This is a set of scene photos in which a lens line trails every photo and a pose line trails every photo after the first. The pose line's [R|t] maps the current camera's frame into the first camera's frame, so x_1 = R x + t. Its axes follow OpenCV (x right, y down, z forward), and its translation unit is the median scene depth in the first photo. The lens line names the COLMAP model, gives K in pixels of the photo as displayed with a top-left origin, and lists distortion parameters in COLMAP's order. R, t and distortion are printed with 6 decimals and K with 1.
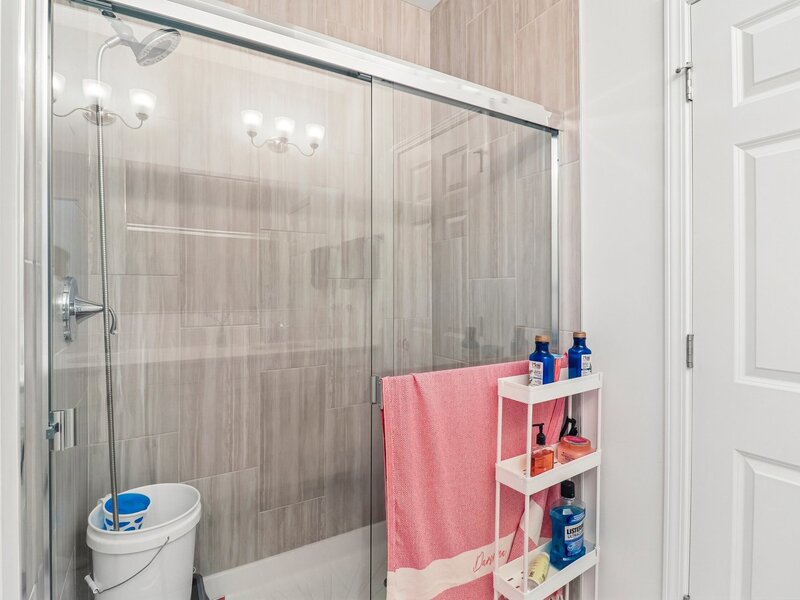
lens RADIAL K [[395.3, 0, 399.6], [0, 395.3, 287.6], [0, 0, 1]] dist [-0.016939, -0.000316]
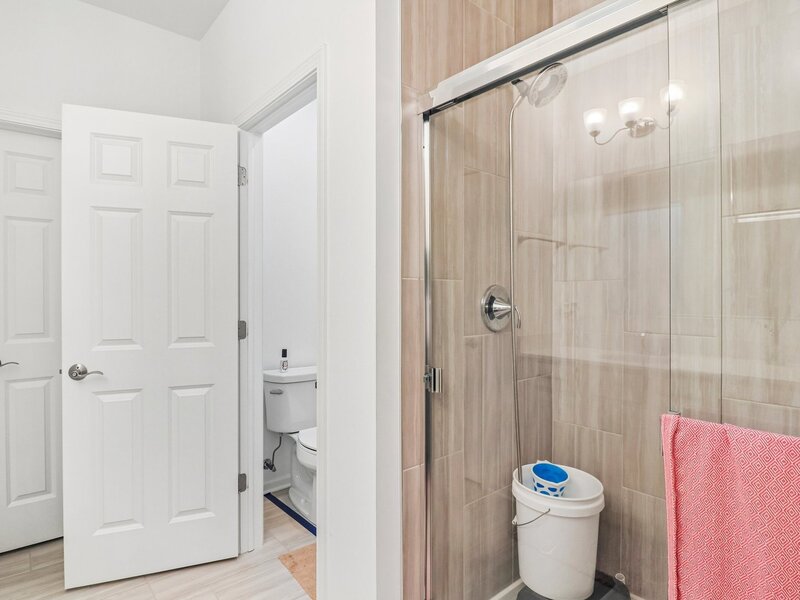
lens RADIAL K [[419.3, 0, 397.3], [0, 419.3, 291.7], [0, 0, 1]] dist [0.005666, -0.014820]
pose [[0.220319, -0.004635, -0.975417, 0.521458], [0.007370, 0.999968, -0.003086, -0.001792], [0.975400, -0.006509, 0.220346, 0.296841]]
